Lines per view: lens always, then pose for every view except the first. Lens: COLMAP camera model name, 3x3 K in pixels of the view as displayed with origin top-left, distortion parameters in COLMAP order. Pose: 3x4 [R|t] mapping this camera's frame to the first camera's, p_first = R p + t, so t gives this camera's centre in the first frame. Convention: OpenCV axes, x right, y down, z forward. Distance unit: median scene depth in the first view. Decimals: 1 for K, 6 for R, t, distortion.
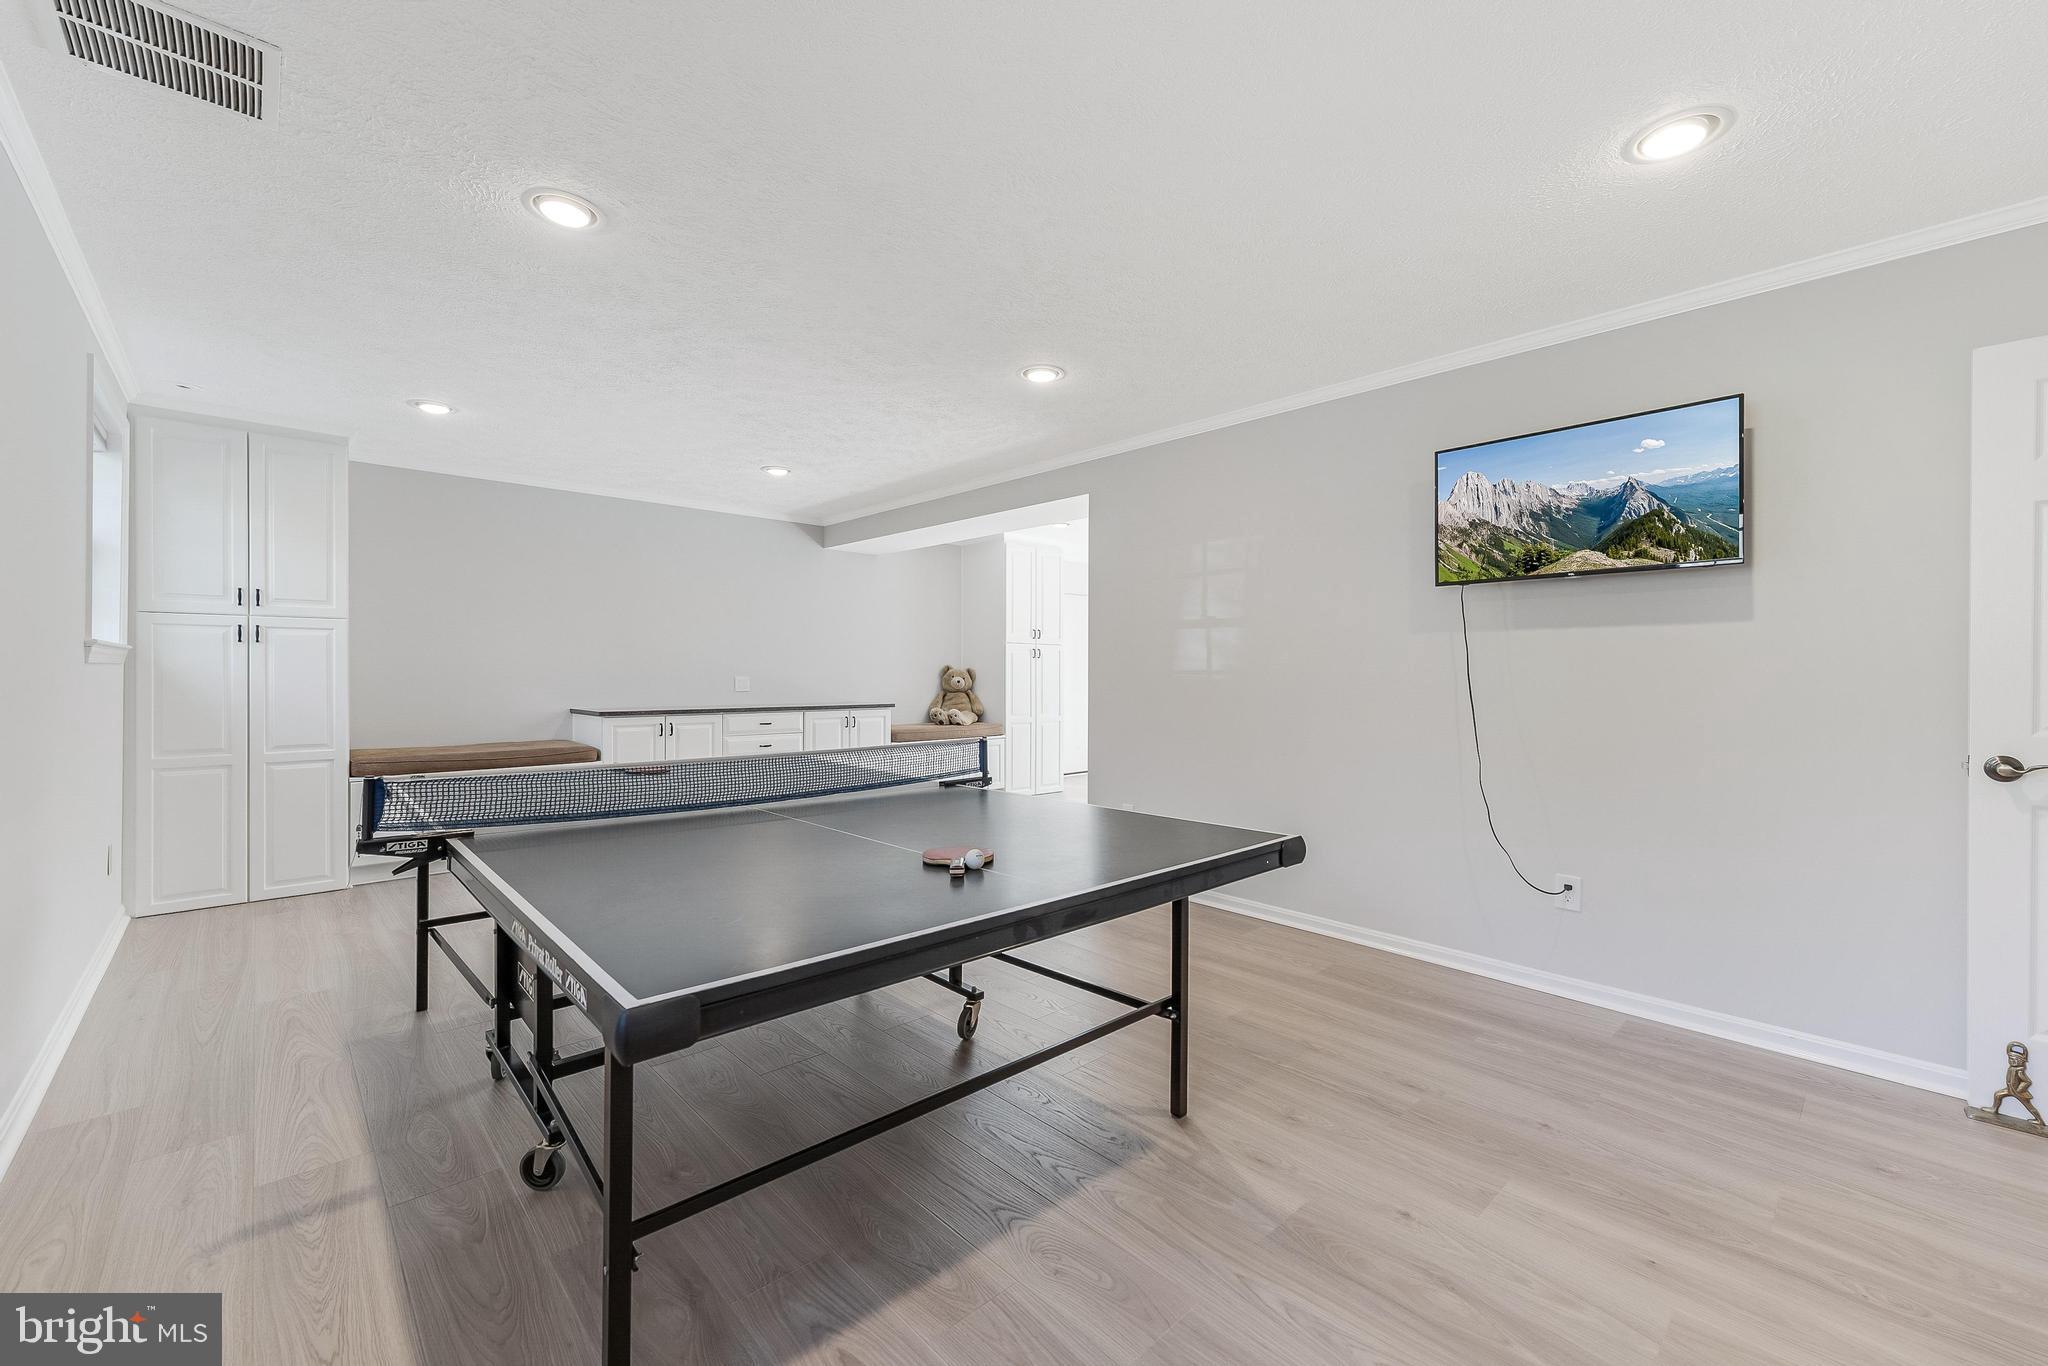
lens RADIAL K [[827.2, 0, 1032.7], [0, 827.2, 677.7], [0, 0, 1]] dist [0.001237, 0.000199]
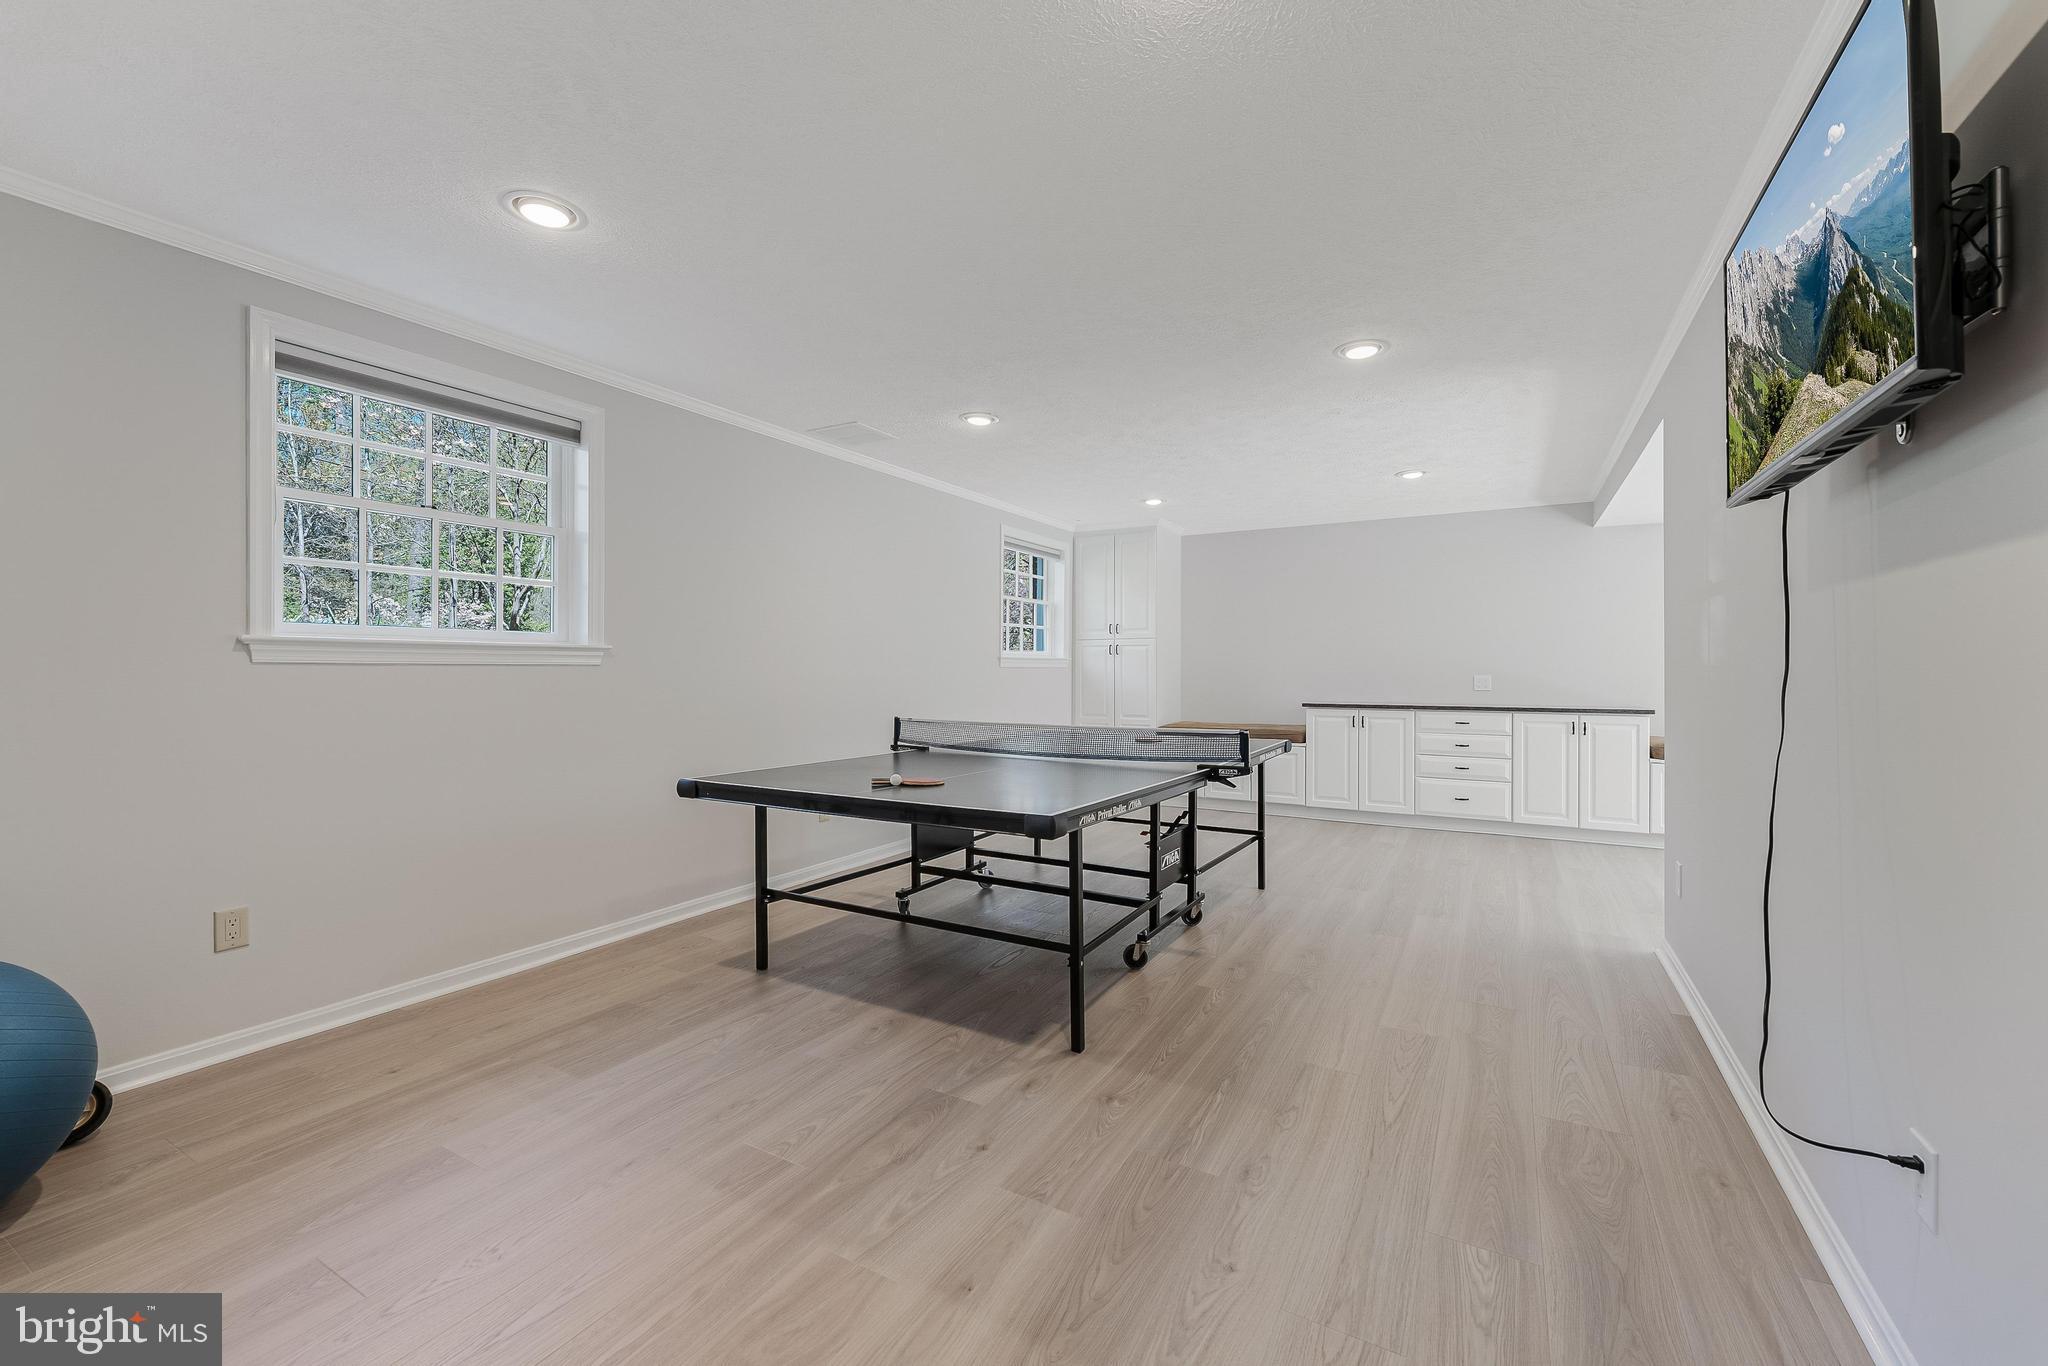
lens RADIAL K [[827.2, 0, 1032.7], [0, 827.2, 677.7], [0, 0, 1]] dist [0.001237, 0.000199]
pose [[0.294599, 0.004173, -0.955612, 1.459821], [-0.004437, 0.999986, 0.002999, 0.003445], [0.955611, 0.003357, 0.294614, 0.690392]]
